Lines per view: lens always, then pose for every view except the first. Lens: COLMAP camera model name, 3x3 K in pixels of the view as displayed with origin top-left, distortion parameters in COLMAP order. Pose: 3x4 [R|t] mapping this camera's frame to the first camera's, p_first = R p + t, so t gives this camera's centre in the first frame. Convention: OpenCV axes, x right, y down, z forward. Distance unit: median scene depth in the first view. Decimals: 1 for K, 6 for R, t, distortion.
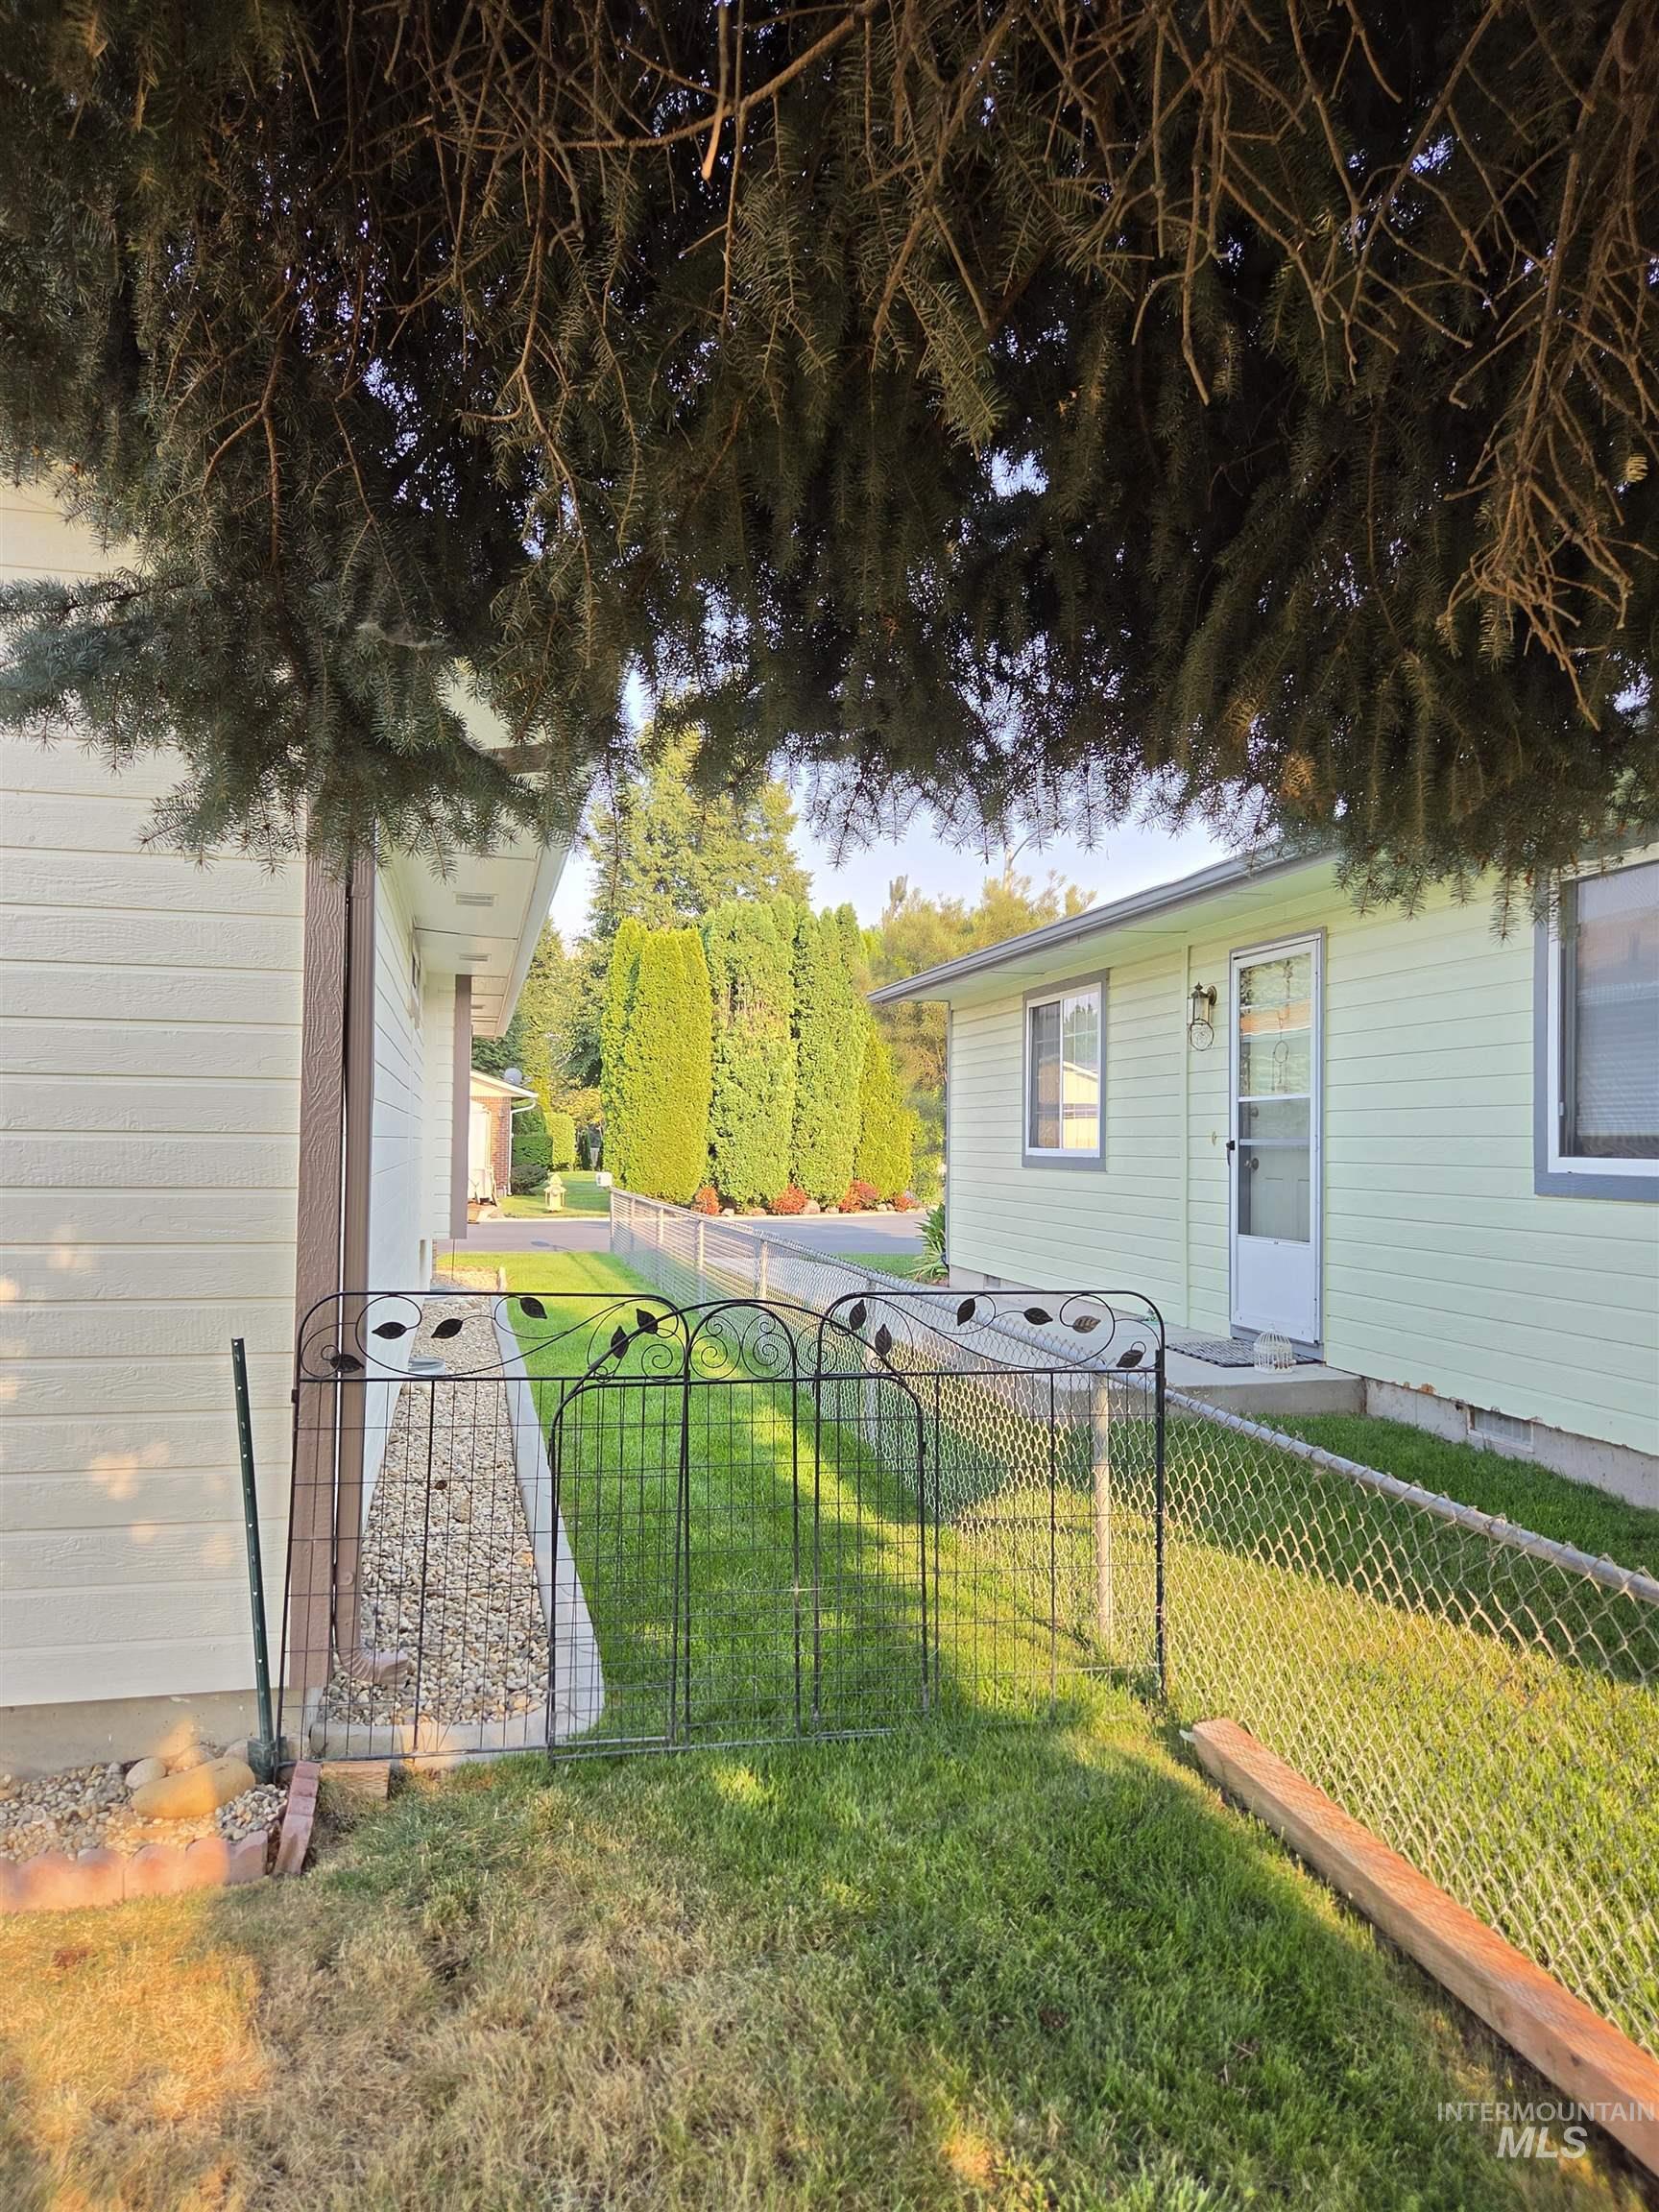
lens RADIAL K [[1593.6, 0, 830.4], [0, 1593.6, 1104.0], [0, 0, 1]] dist [0.067273, -0.060135]
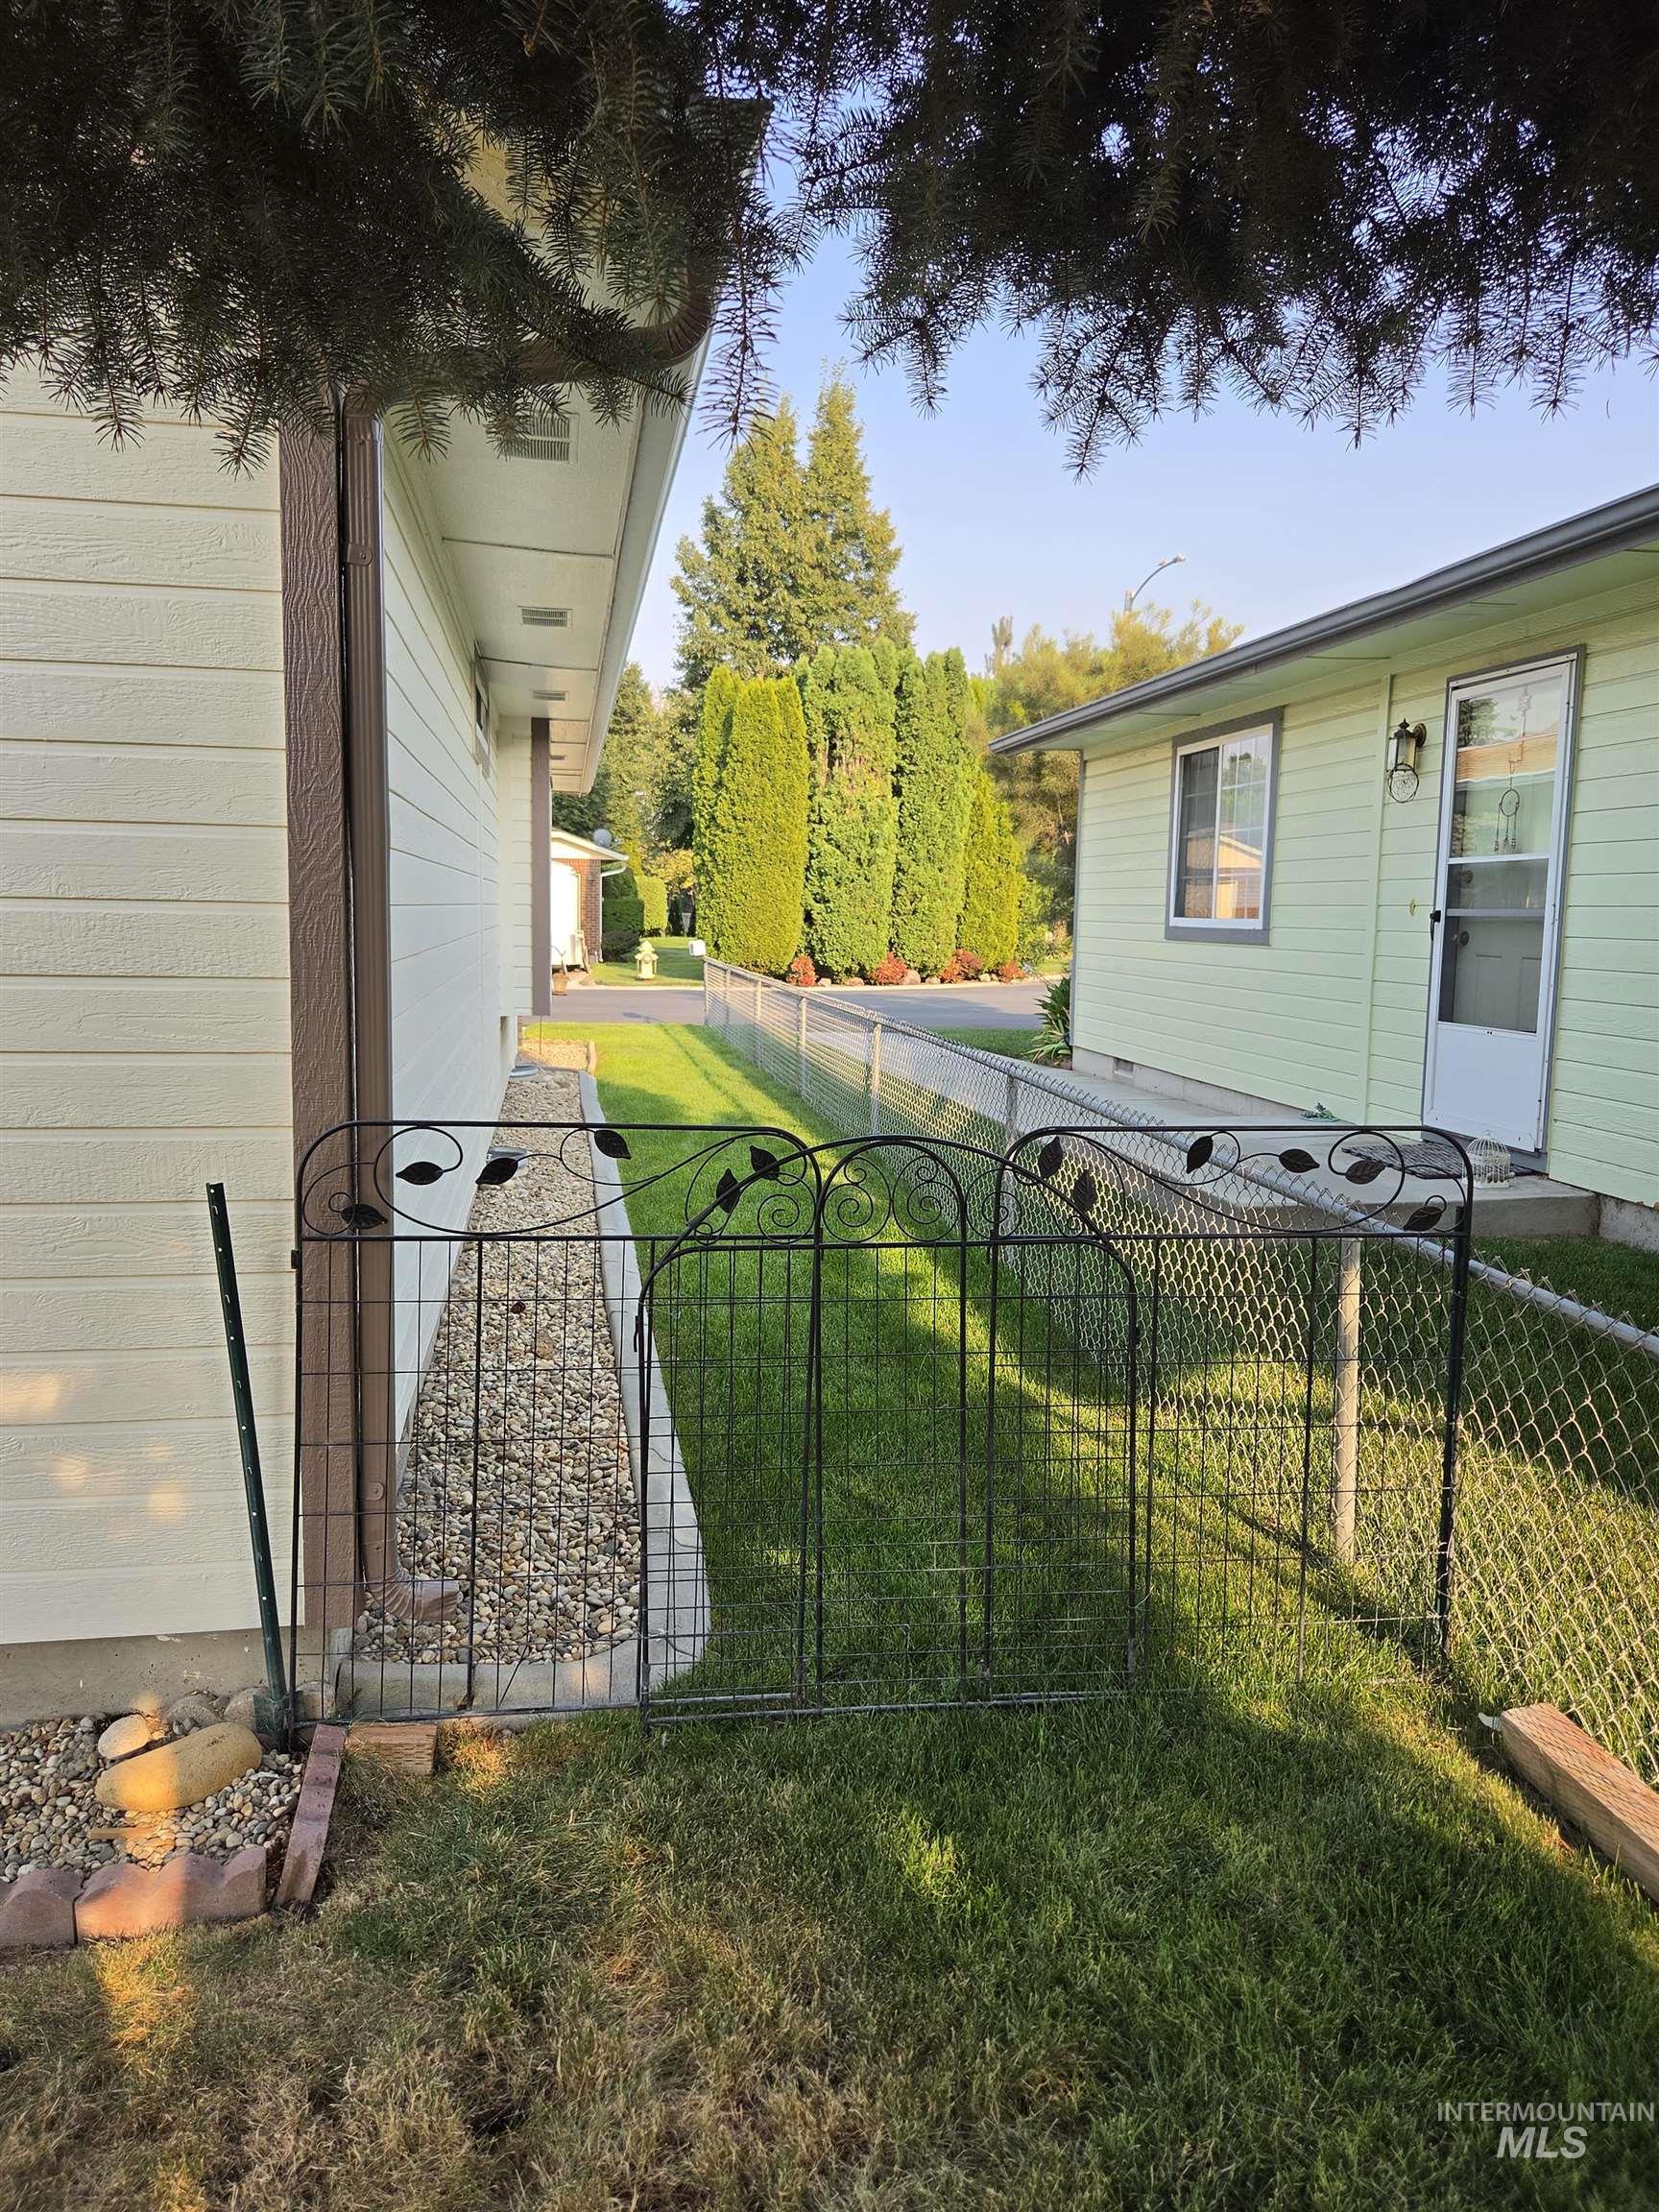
lens RADIAL K [[1593.6, 0, 804.2], [0, 1593.6, 1093.2], [0, 0, 1]] dist [0.067273, -0.060135]
pose [[0.997323, 0.012994, -0.071956, -0.044750], [-0.002819, 0.990183, 0.139746, 0.001412], [0.073065, -0.139169, 0.987569, 0.283519]]
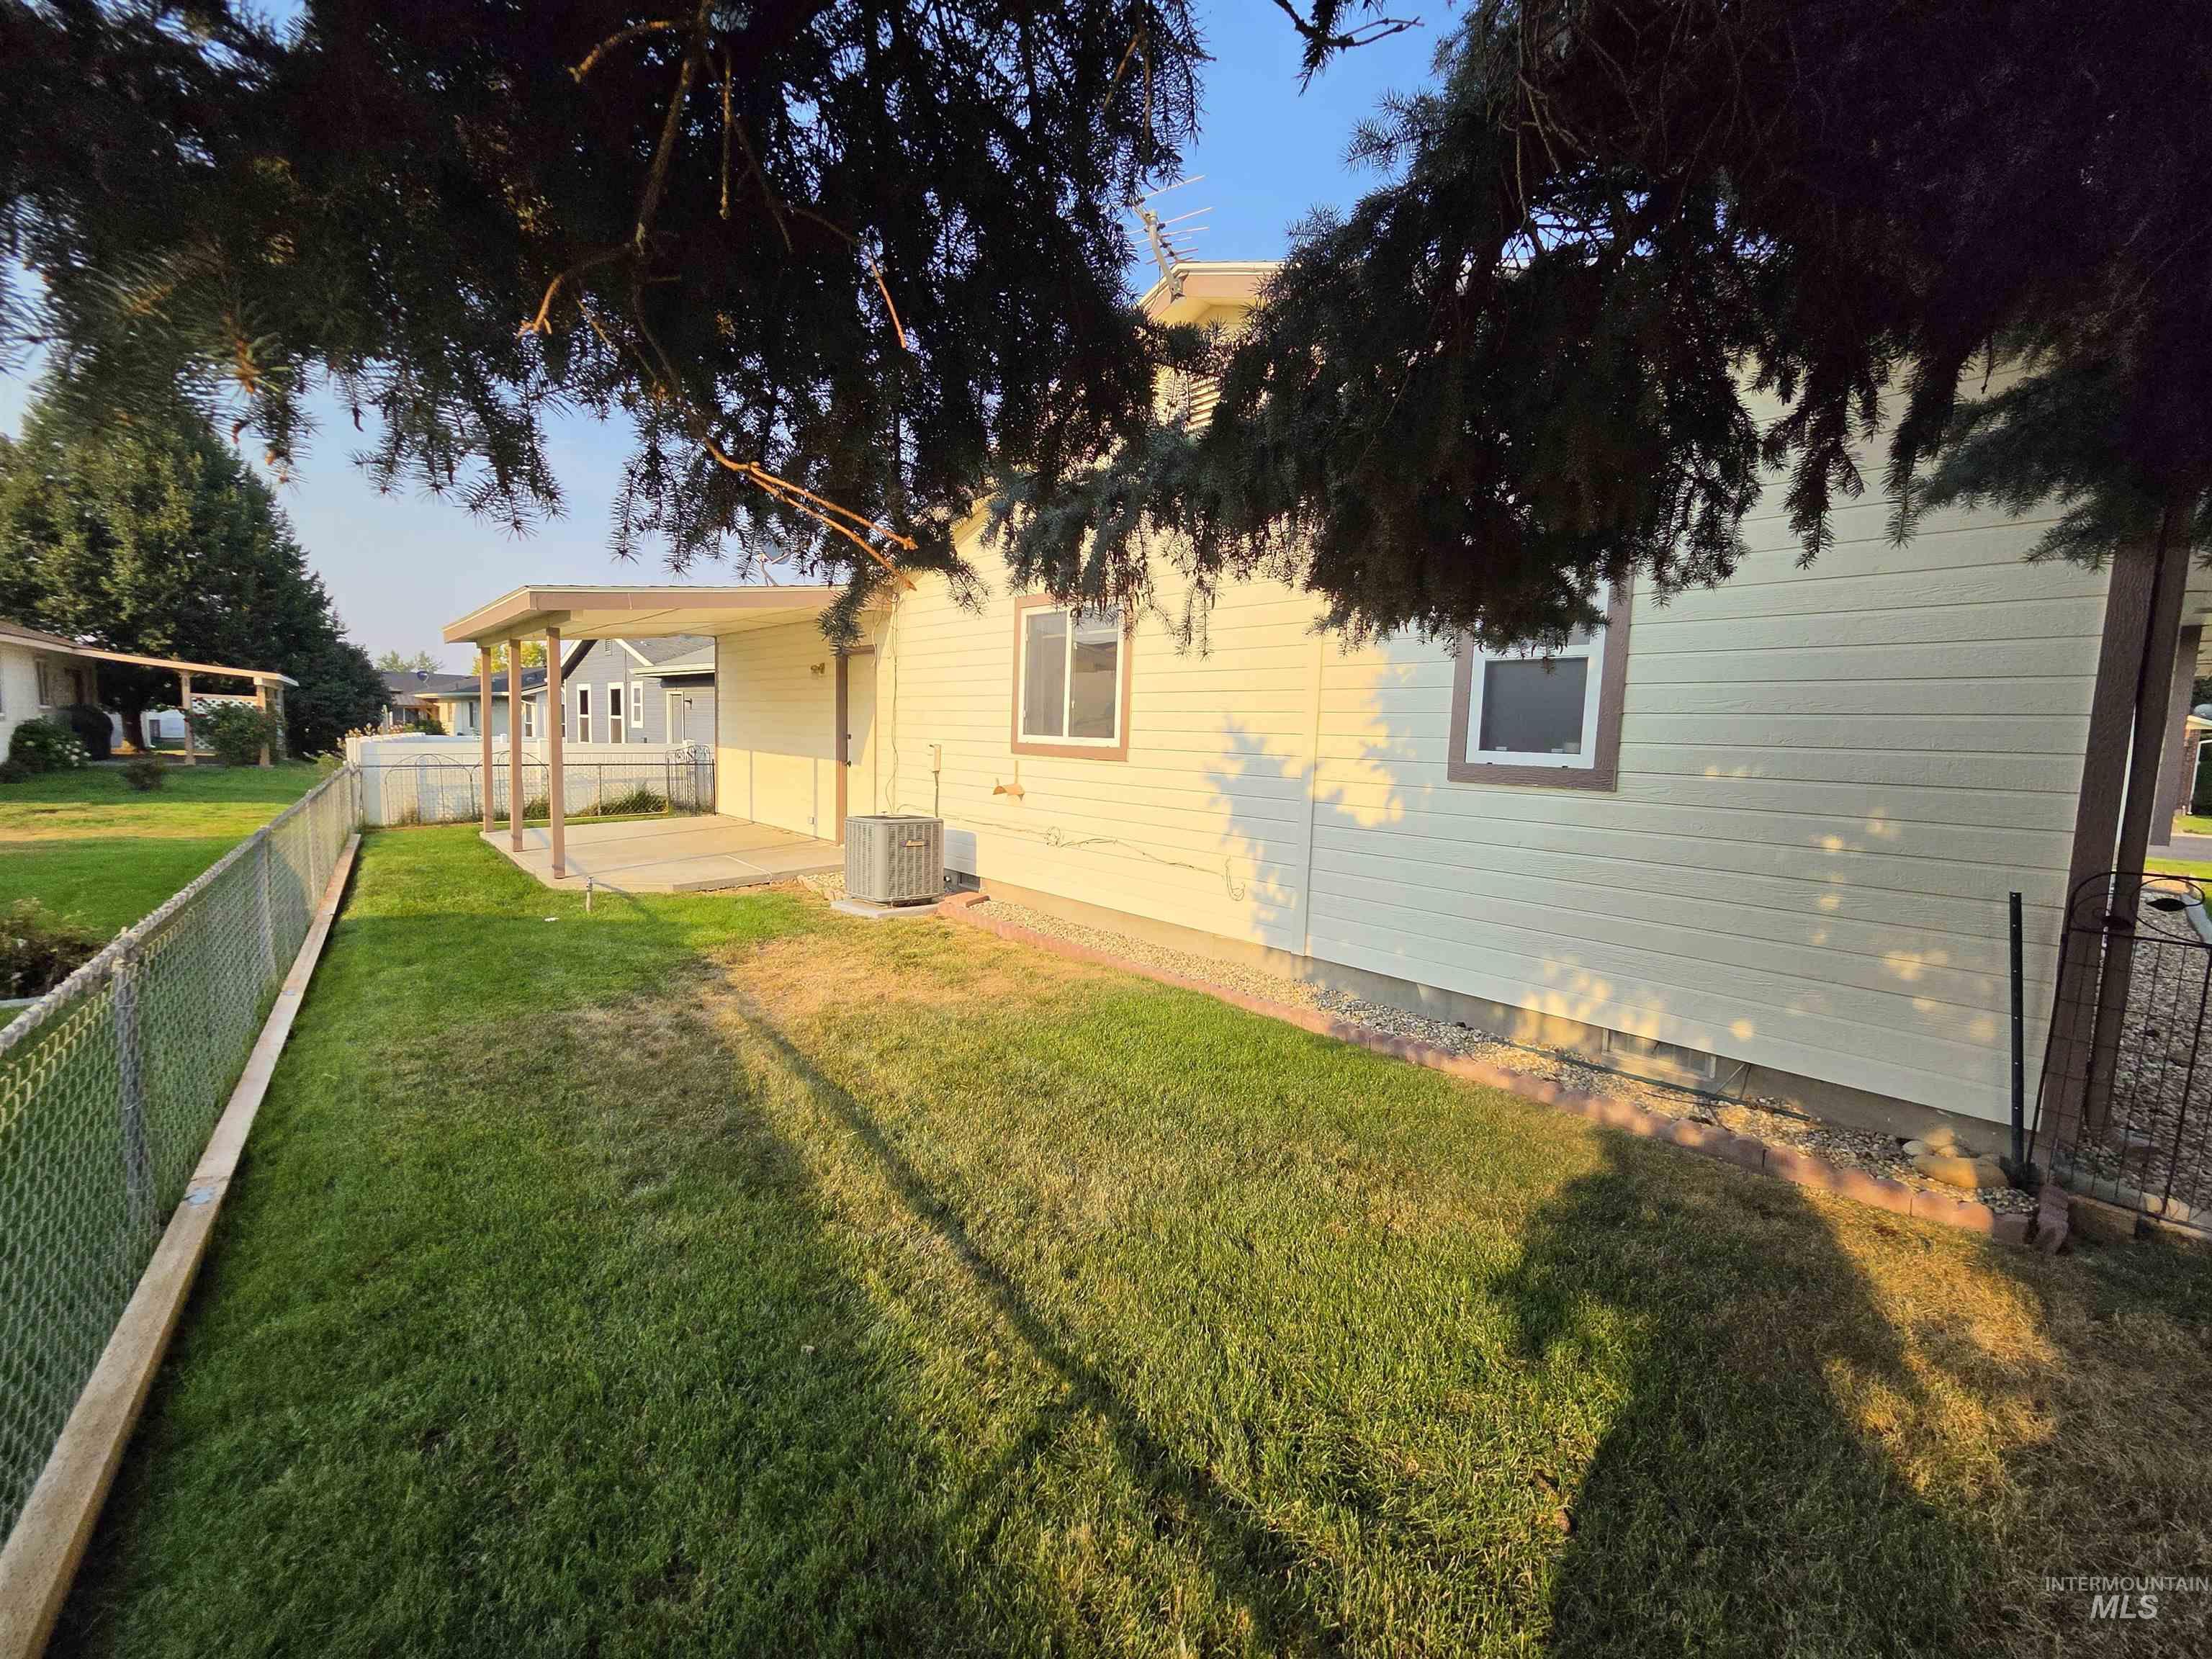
lens RADIAL K [[911.1, 0, 1088.0], [0, 911.1, 815.6], [0, 0, 1]] dist [-0.006326, 0.001413]
pose [[0.477272, 0.082428, -0.874881, -0.049770], [-0.002960, 0.995736, 0.092200, 0.000752], [0.878750, -0.041414, 0.475481, -0.134708]]
